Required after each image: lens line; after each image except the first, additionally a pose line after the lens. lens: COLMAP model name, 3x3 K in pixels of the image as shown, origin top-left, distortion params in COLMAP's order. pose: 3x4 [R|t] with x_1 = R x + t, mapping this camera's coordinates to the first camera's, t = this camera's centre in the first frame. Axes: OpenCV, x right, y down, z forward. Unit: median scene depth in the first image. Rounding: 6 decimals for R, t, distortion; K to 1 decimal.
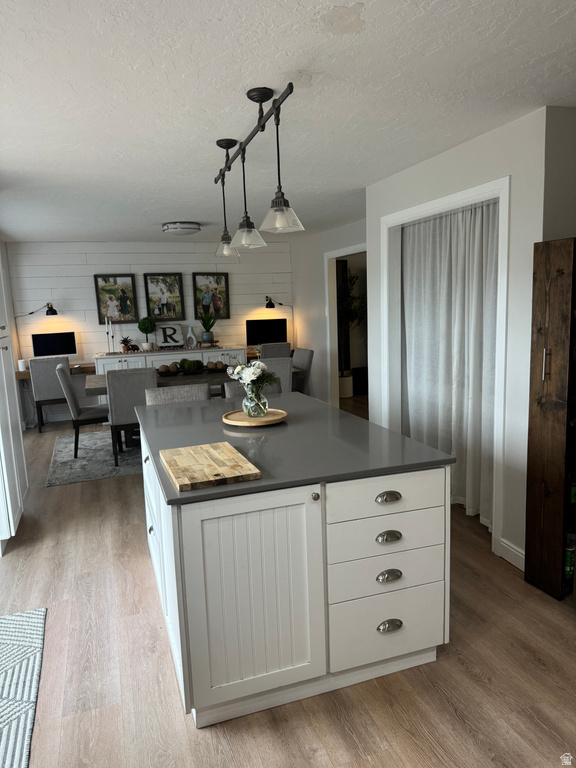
lens RADIAL K [[540.8, 0, 294.8], [0, 540.8, 403.0], [0, 0, 1]] dist [0.064980, -0.096502]
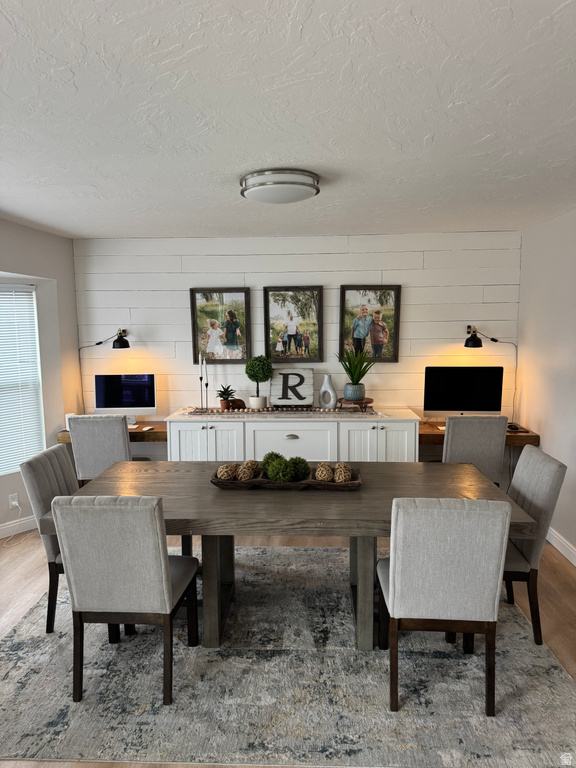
lens RADIAL K [[540.8, 0, 286.2], [0, 540.8, 390.4], [0, 0, 1]] dist [0.064980, -0.096502]
pose [[0.925588, 0.072867, -0.371453, -0.012035], [-0.094068, 0.994792, -0.039254, -0.097688], [0.366658, 0.071275, 0.927622, 0.442514]]
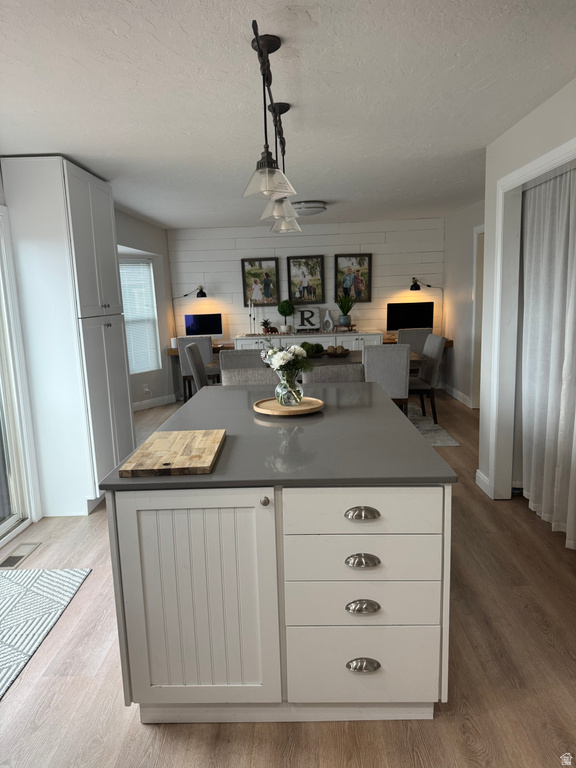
lens RADIAL K [[540.8, 0, 287.3], [0, 540.8, 400.7], [0, 0, 1]] dist [0.064980, -0.096502]
pose [[0.935147, 0.072152, -0.346835, 0.093982], [-0.064148, 0.997343, 0.034521, -0.005459], [0.348404, -0.010033, 0.937291, 0.051039]]
